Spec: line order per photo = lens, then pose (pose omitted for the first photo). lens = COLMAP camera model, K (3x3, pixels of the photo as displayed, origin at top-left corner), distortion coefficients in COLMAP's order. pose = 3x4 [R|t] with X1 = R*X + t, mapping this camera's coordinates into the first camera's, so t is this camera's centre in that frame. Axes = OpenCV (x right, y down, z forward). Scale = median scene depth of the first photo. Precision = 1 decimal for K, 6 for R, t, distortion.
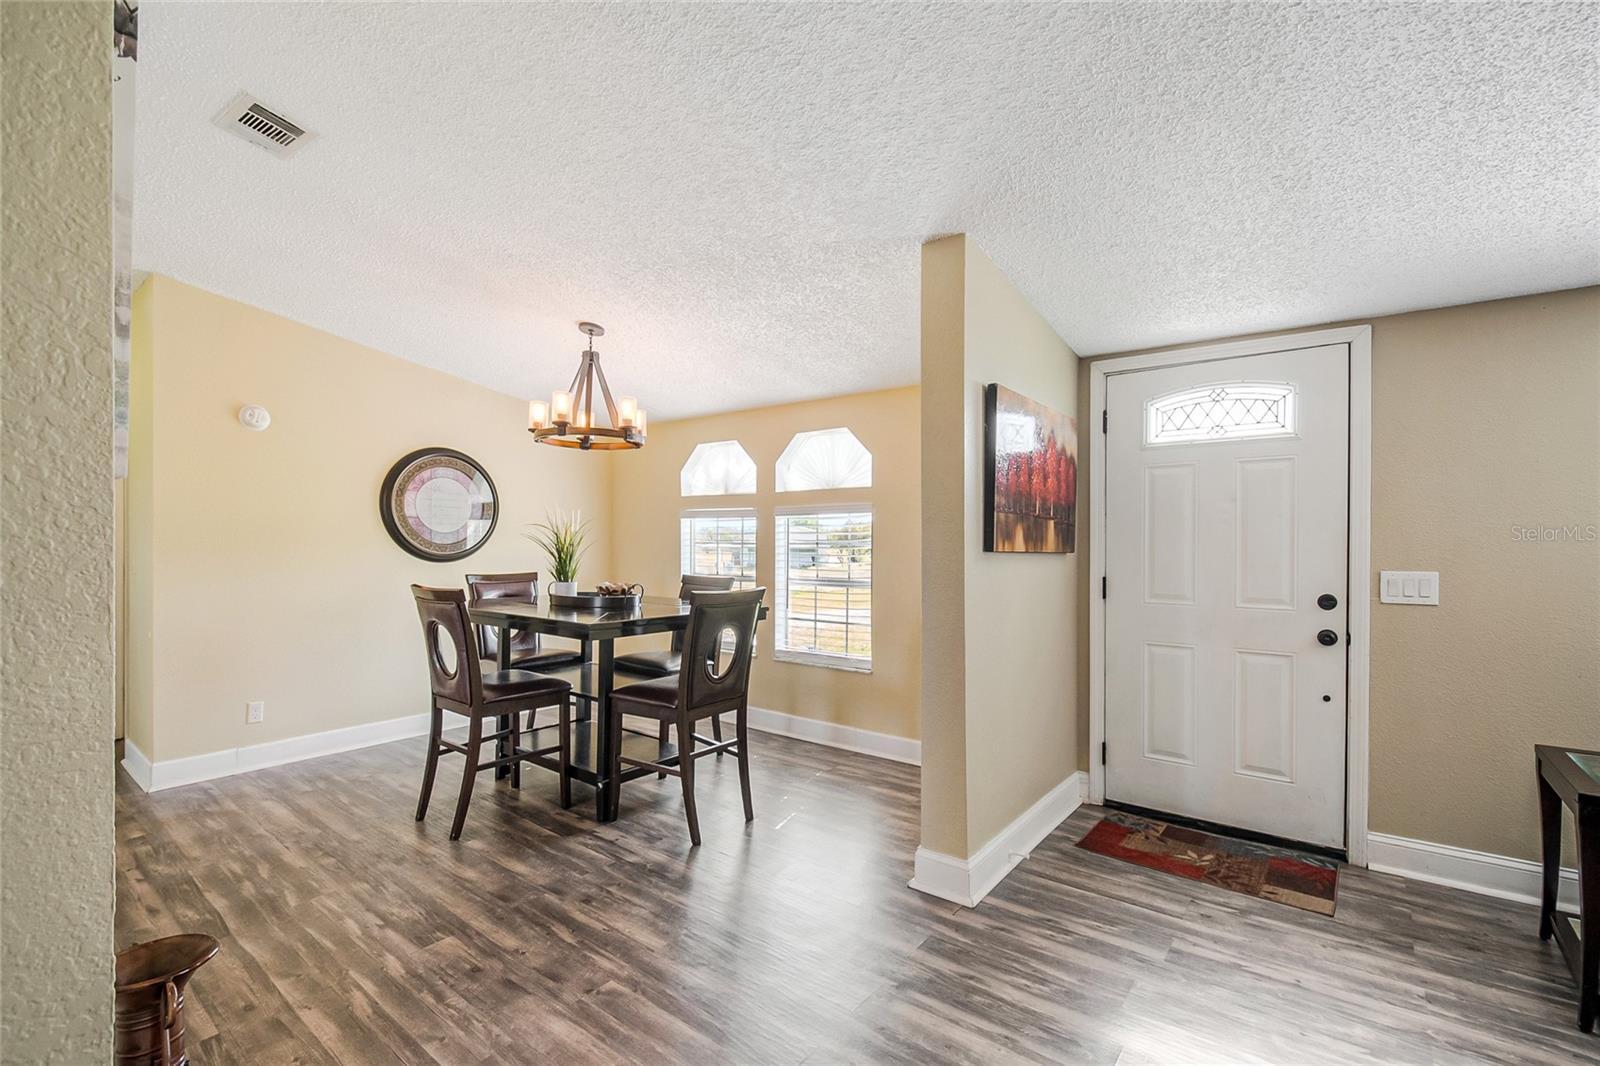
lens RADIAL K [[700.9, 0, 795.9], [0, 700.9, 541.9], [0, 0, 1]] dist [0.013647, -0.011635]
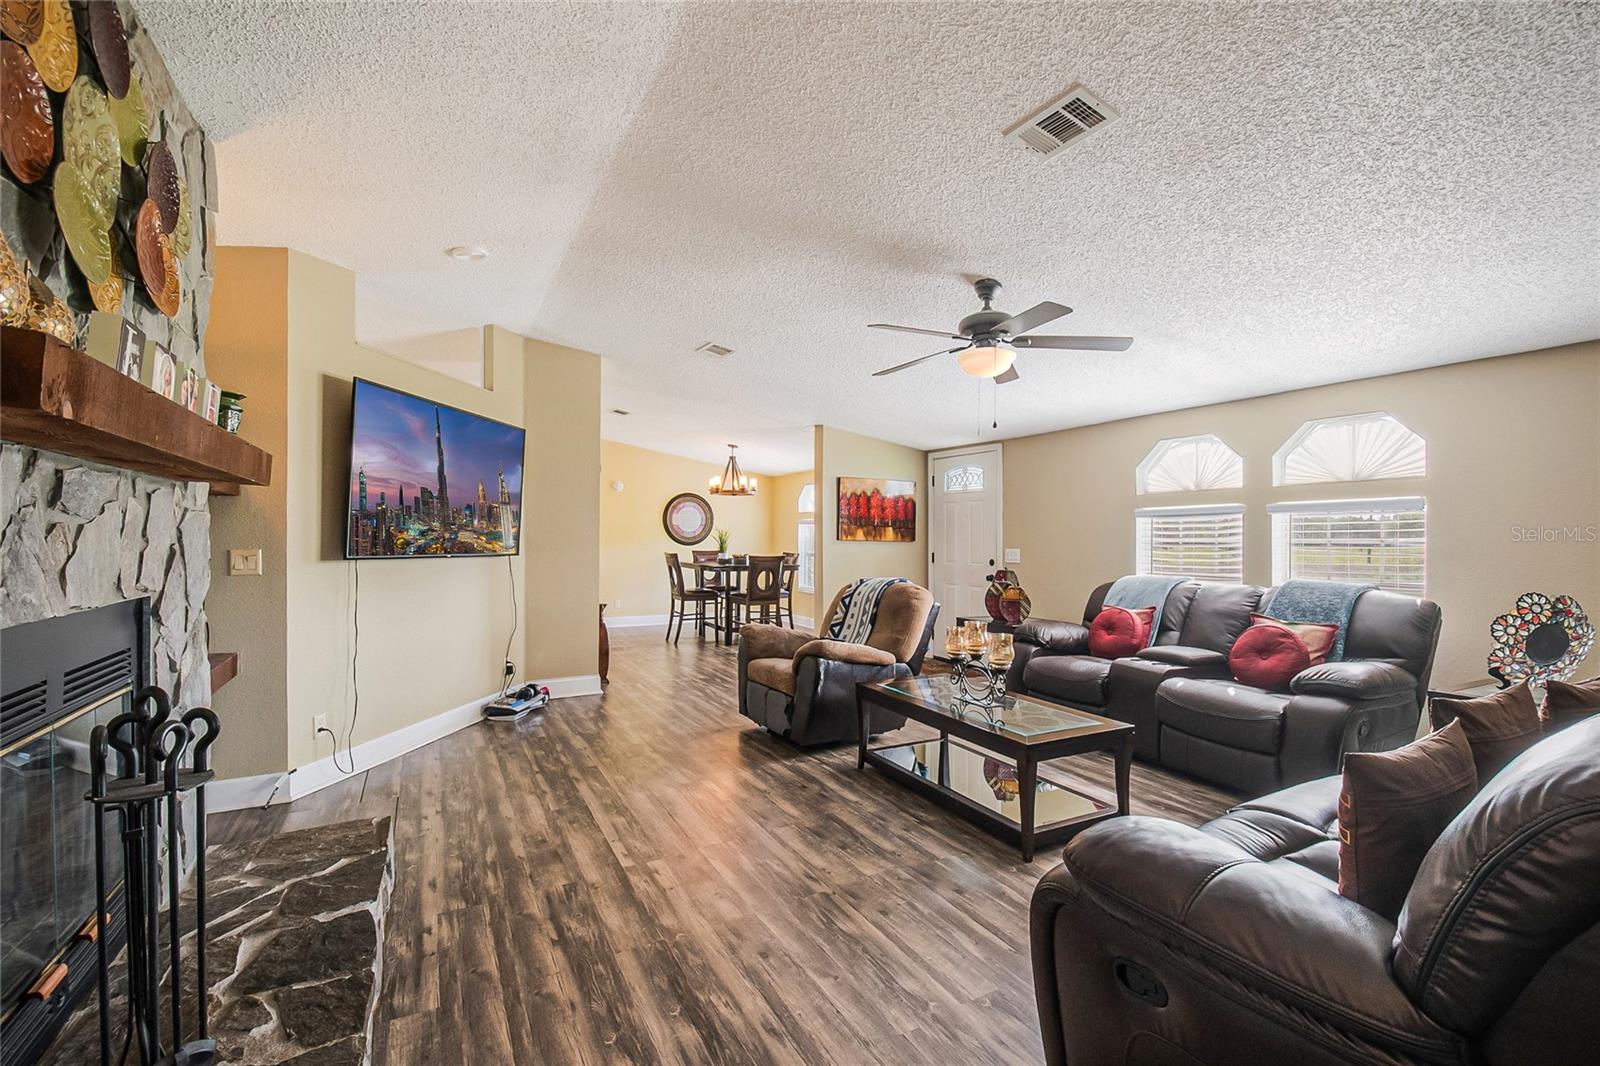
lens RADIAL K [[700.9, 0, 806.1], [0, 700.9, 541.0], [0, 0, 1]] dist [0.013647, -0.011635]
pose [[0.916421, 0.005416, -0.400179, 1.028411], [-0.007470, 0.999966, -0.003575, 0.026513], [0.400146, 0.006265, 0.916430, -1.239820]]
